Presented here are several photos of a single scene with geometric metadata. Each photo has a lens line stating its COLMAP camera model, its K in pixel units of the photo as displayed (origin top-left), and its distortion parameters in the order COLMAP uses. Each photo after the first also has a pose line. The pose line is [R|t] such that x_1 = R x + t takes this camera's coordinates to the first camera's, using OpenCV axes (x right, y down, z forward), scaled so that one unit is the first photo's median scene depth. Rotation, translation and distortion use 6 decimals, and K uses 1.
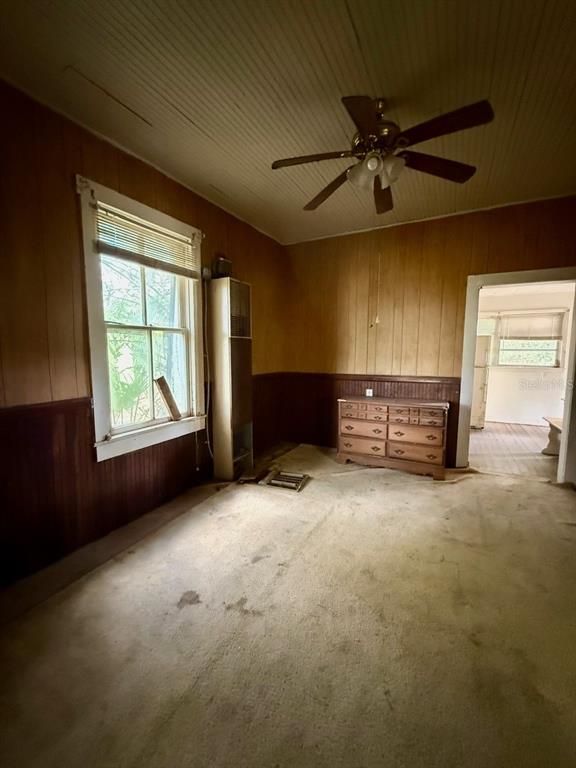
lens RADIAL K [[306.9, 0, 288.9], [0, 306.9, 381.5], [0, 0, 1]] dist [-0.005957, 0.001053]
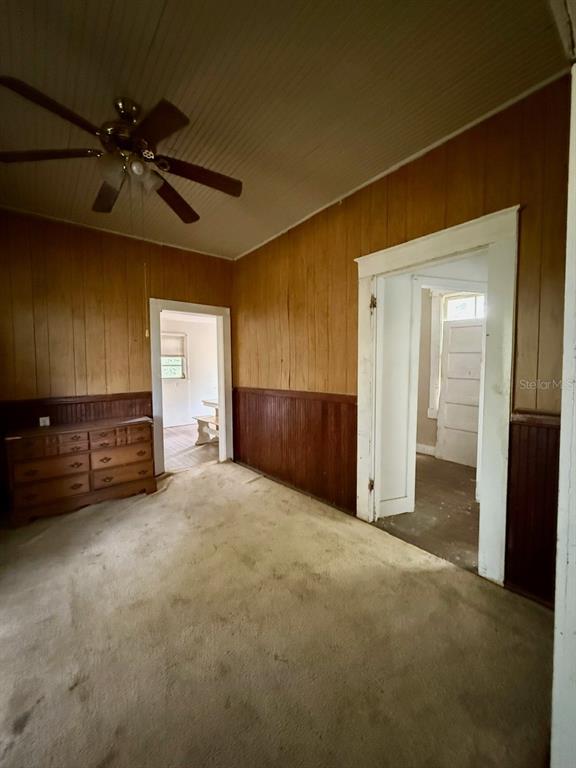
lens RADIAL K [[306.9, 0, 288.5], [0, 306.9, 380.6], [0, 0, 1]] dist [-0.005957, 0.001053]
pose [[0.386388, -0.052893, 0.920818, -0.246133], [0.104966, 0.994390, 0.013073, -0.013907], [-0.916344, 0.091604, 0.389772, 0.147533]]
